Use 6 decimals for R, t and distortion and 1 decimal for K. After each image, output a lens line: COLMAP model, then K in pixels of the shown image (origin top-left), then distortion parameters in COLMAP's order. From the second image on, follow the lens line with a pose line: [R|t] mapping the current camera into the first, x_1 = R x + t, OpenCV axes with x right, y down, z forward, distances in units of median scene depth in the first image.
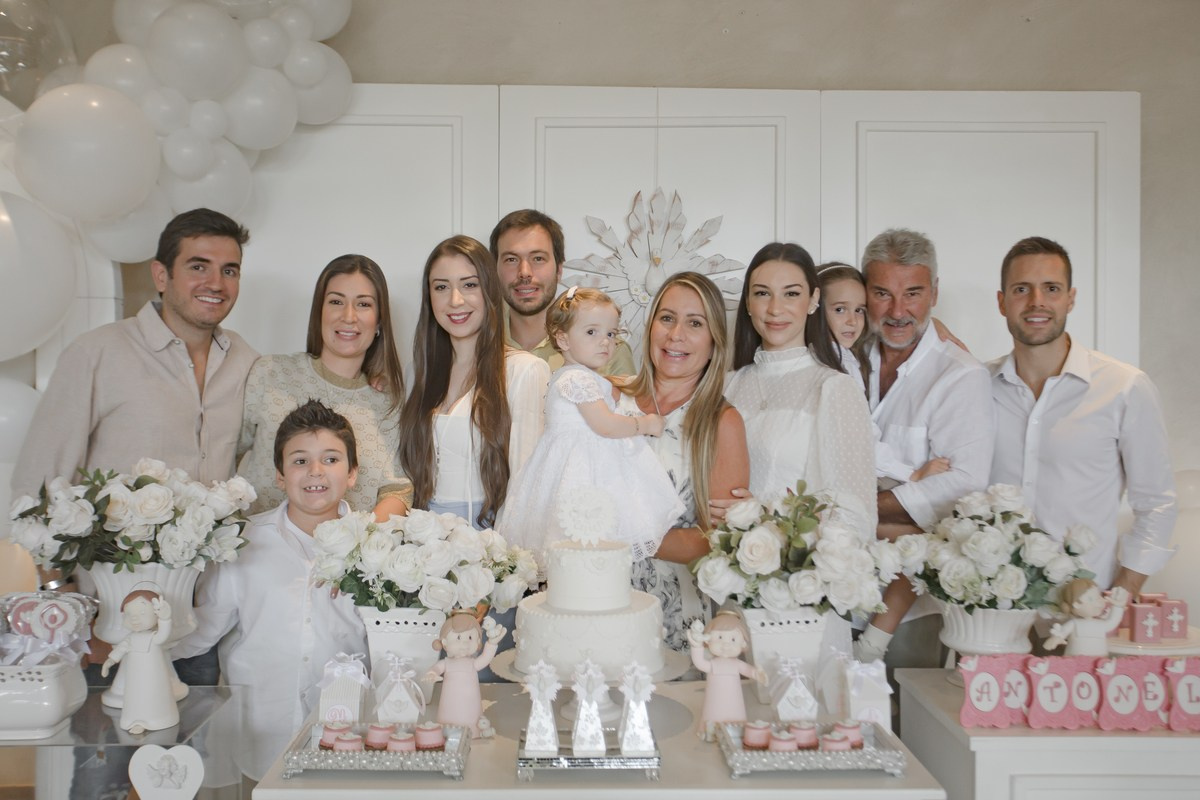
lens RADIAL K [[1294.0, 0, 602.2], [0, 1294.0, 404.3], [0, 0, 1]] dist [-0.002140, 0.235576]
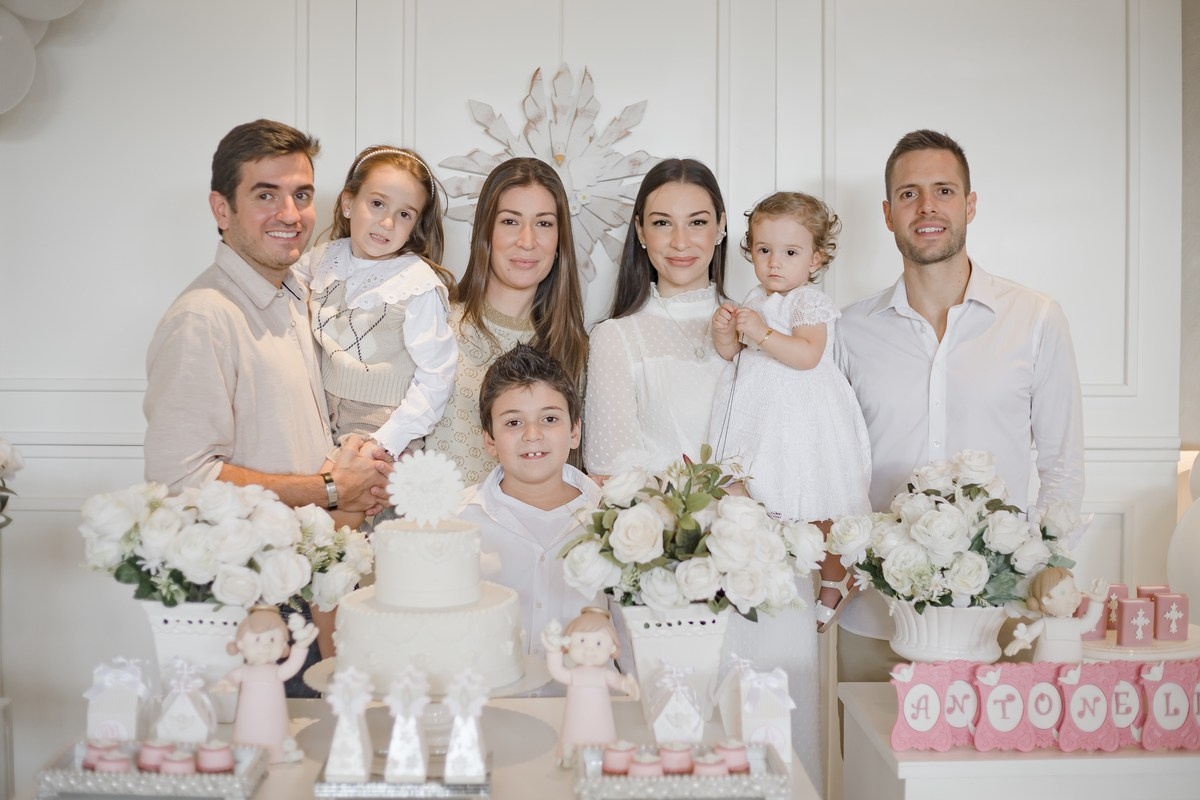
lens RADIAL K [[1800.8, 0, 600.0], [0, 1800.8, 400.0], [0, 0, 1]] dist [-0.094688, -0.018612]
pose [[0.999998, 0.001604, -0.000656, 0.095583], [-0.001580, 0.999398, 0.034664, -0.007160], [0.000711, -0.034663, 0.999399, -0.101166]]
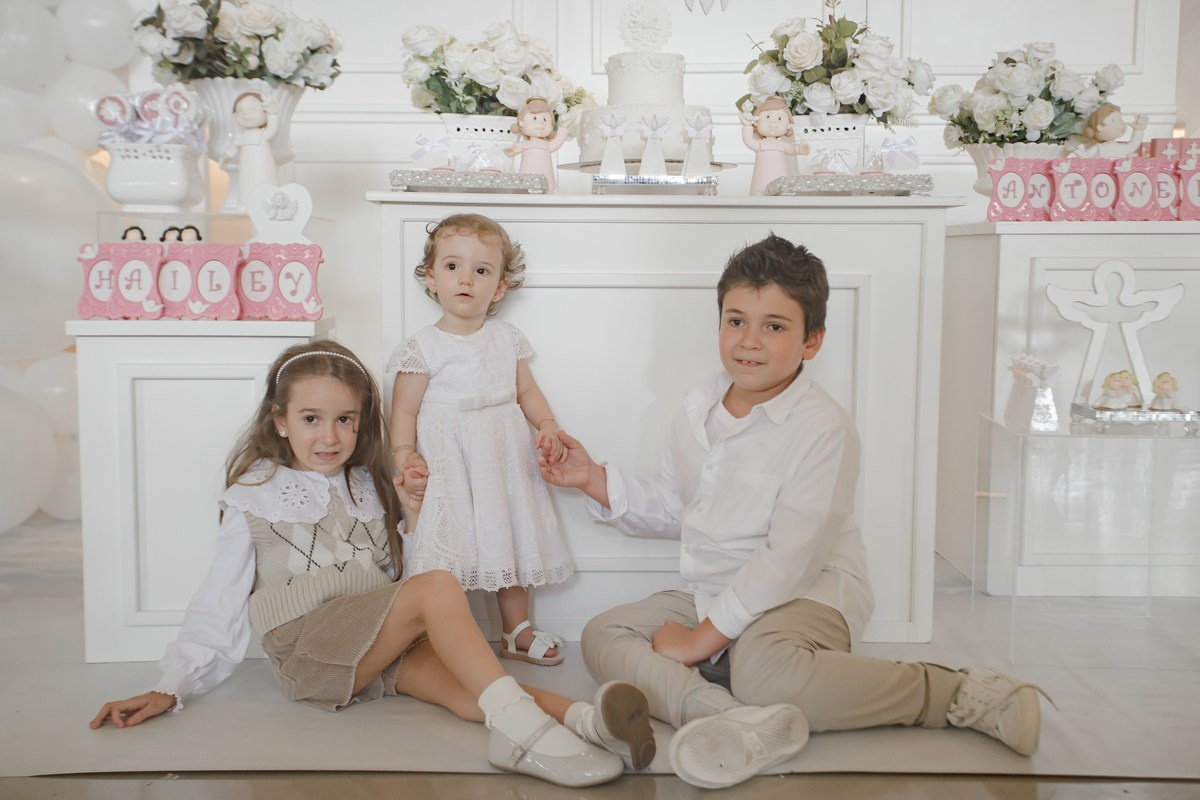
lens RADIAL K [[1340.2, 0, 604.8], [0, 1340.2, 384.1], [0, 0, 1]] dist [0.058961, 0.014081]
pose [[0.999272, -0.000849, -0.038152, -0.004415], [0.002896, 0.998557, 0.053632, 0.323299], [0.038051, -0.053703, 0.997832, -0.158918]]
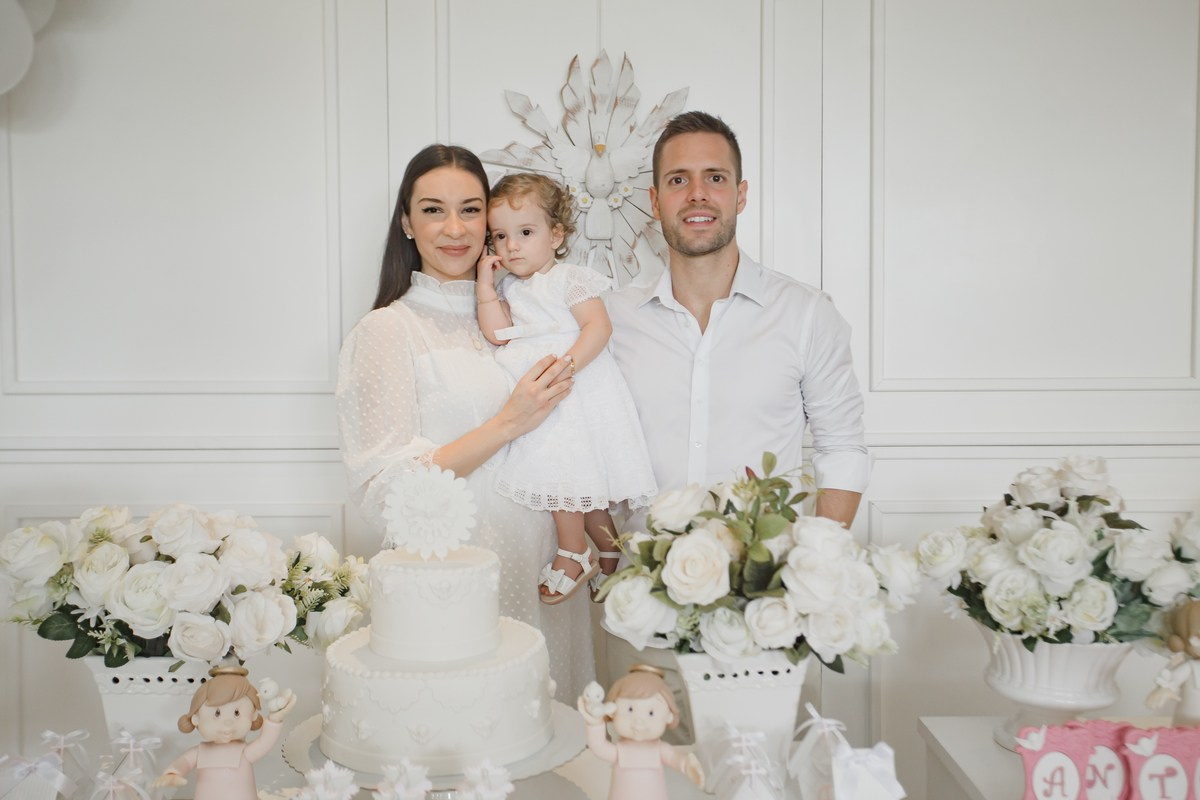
lens RADIAL K [[1358.5, 0, 603.3], [0, 1358.5, 387.2], [0, 0, 1]] dist [0.064341, 0.084464]
pose [[0.999626, -0.009484, -0.025660, 0.089999], [0.010183, 0.999576, 0.027268, 0.004714], [0.025390, -0.027519, 0.999299, 0.316579]]
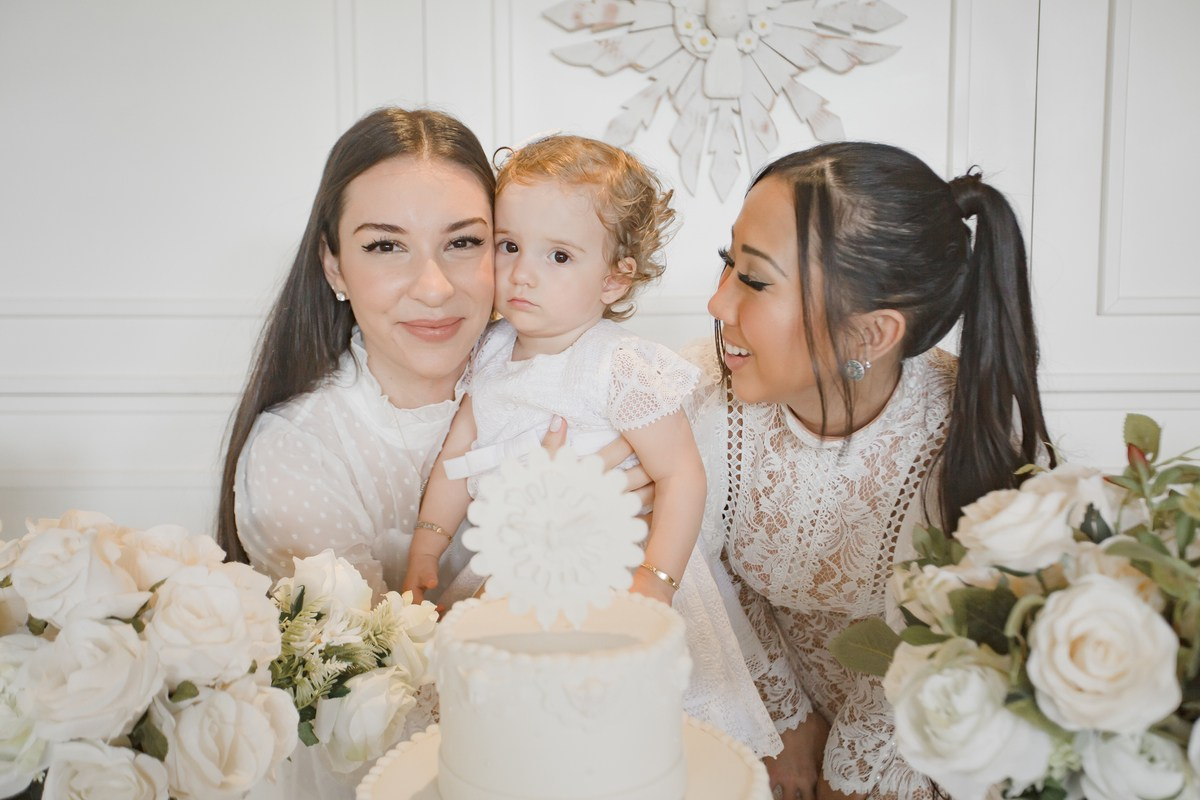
lens RADIAL K [[1340.2, 0, 604.8], [0, 1340.2, 384.1], [0, 0, 1]] dist [0.058961, 0.014081]
pose [[0.999681, -0.007015, -0.024266, 0.007753], [0.008817, 0.997146, 0.074985, 0.019915], [0.023671, -0.075175, 0.996889, 0.647869]]
